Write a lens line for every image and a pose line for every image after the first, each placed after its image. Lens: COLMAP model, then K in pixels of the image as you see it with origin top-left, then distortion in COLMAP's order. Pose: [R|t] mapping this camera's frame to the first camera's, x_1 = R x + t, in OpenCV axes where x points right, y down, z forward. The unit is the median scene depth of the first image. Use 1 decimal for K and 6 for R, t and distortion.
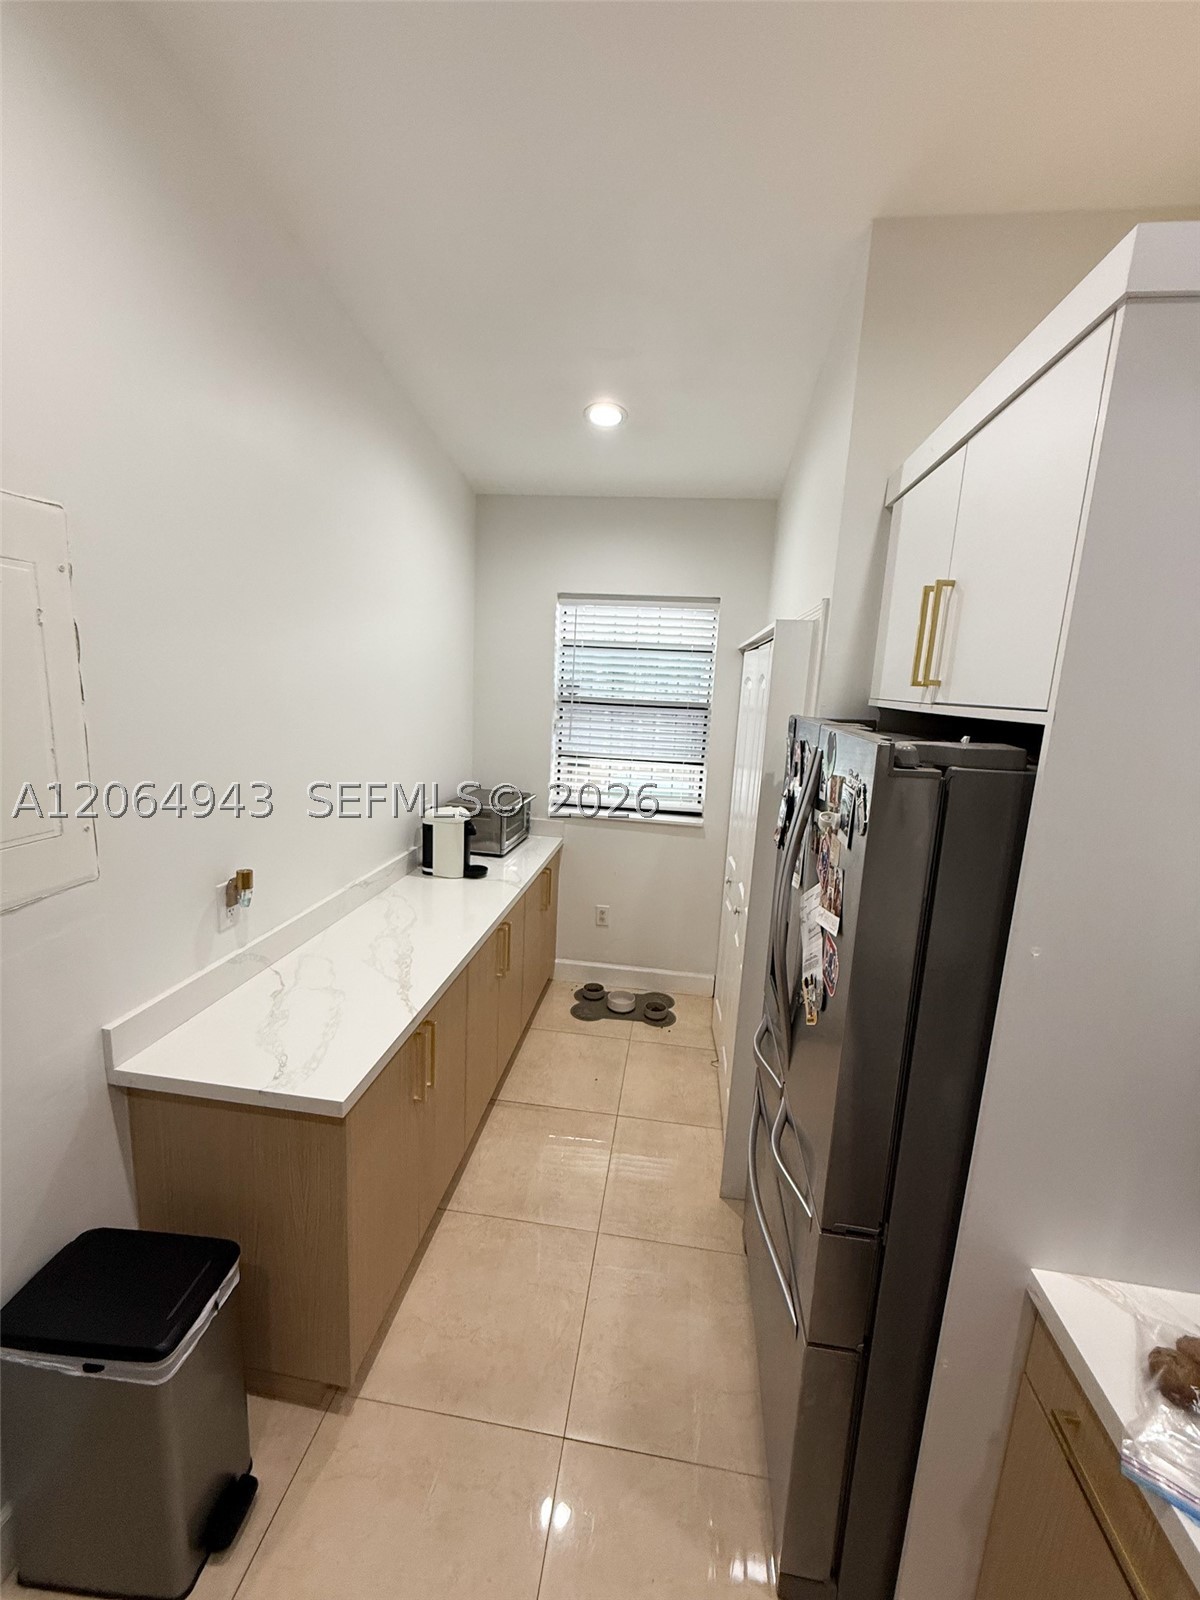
lens RADIAL K [[635.2, 0, 611.9], [0, 635.2, 792.8], [0, 0, 1]] dist [-0.003071, 0.000951]
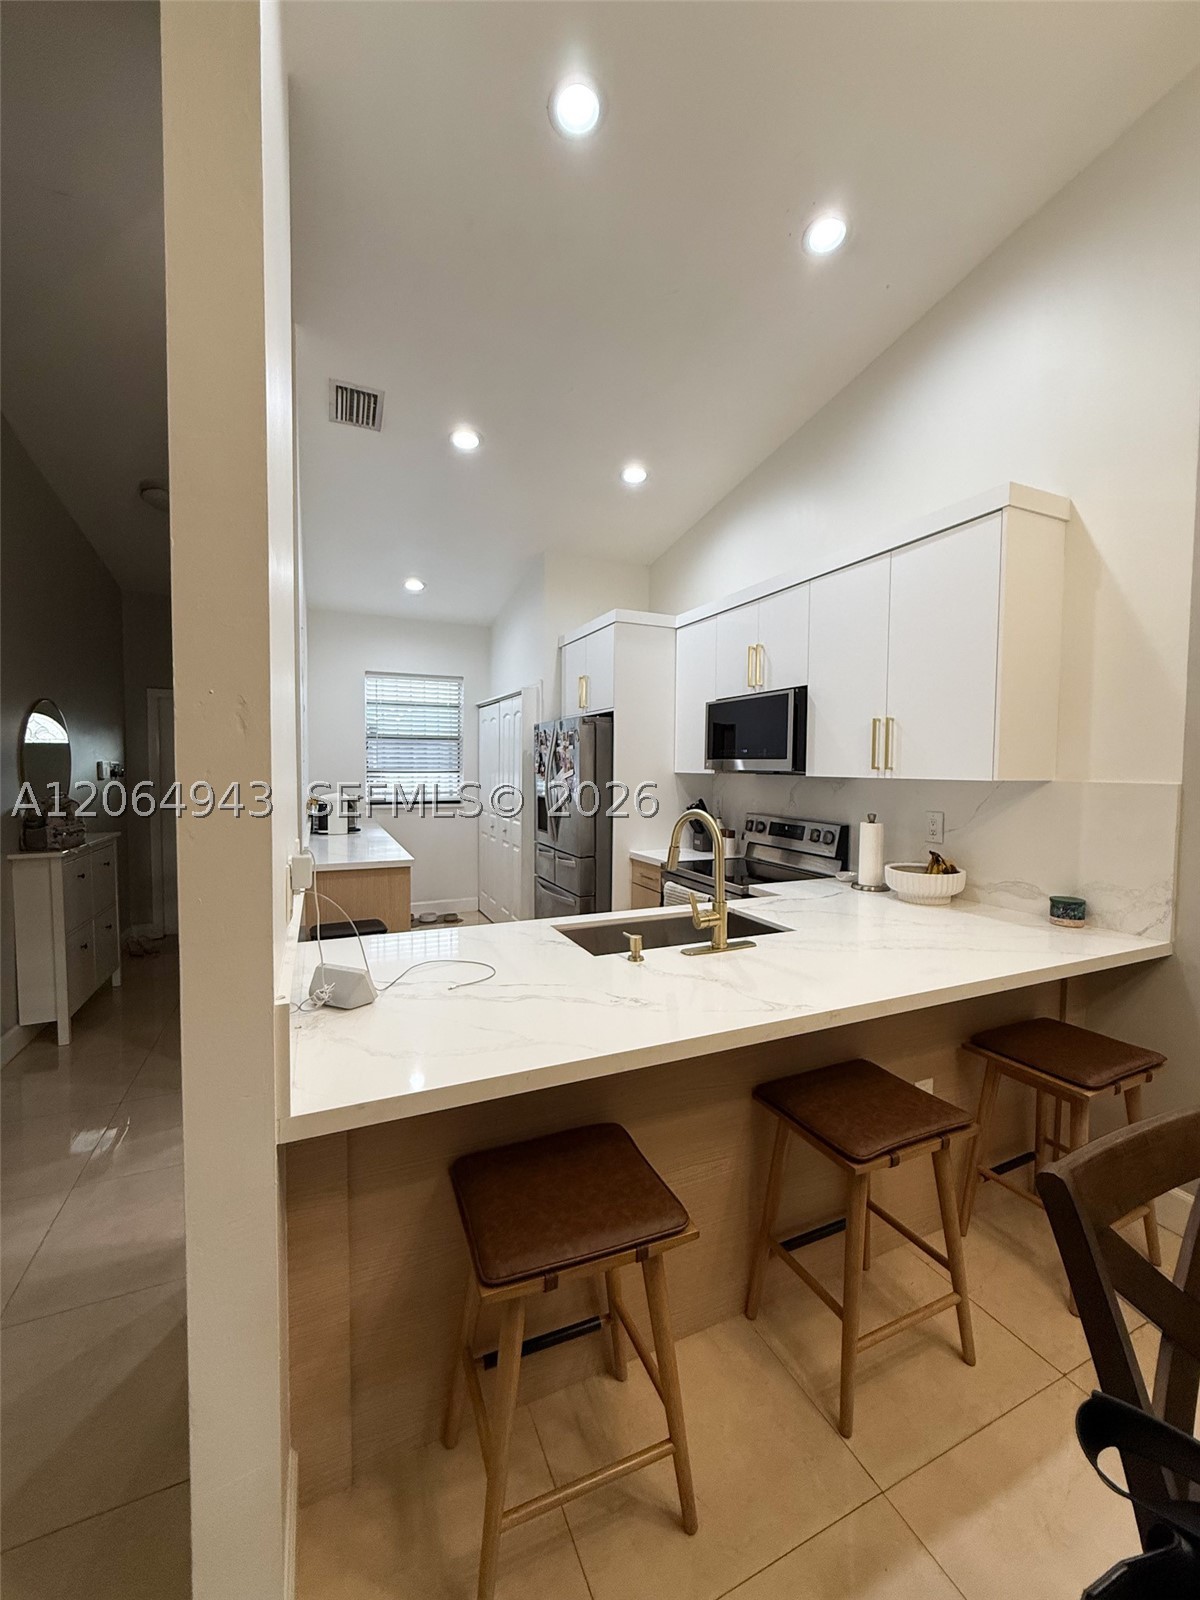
lens RADIAL K [[635.2, 0, 599.1], [0, 635.2, 795.3], [0, 0, 1]] dist [-0.003071, 0.000951]
pose [[0.856671, -0.069419, 0.511171, -0.447296], [0.124695, 0.989386, -0.074614, 0.209131], [-0.500565, 0.127660, 0.856234, -0.697540]]
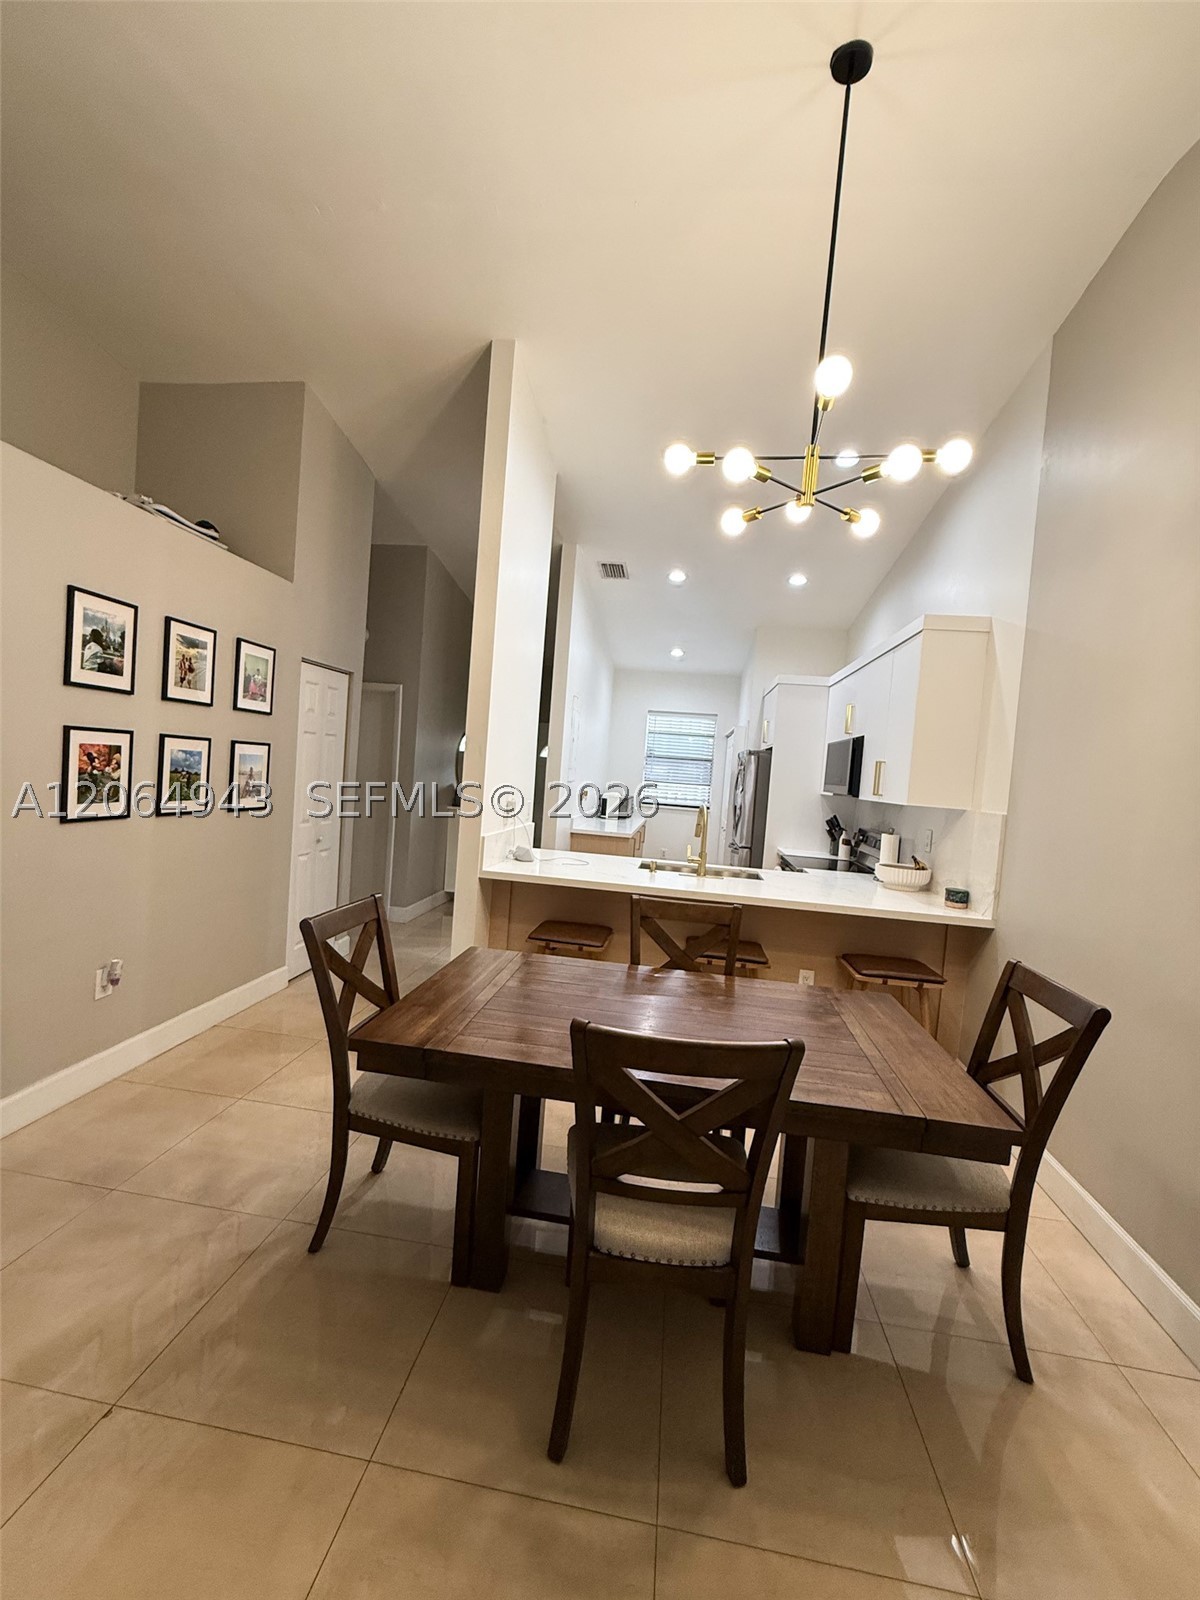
lens RADIAL K [[635.2, 0, 599.5], [0, 635.2, 792.5], [0, 0, 1]] dist [-0.003071, 0.000951]
pose [[0.999650, 0.023707, -0.011779, -0.240677], [-0.025098, 0.990253, -0.136999, 0.326143], [0.008416, 0.137246, 0.990501, -1.346008]]
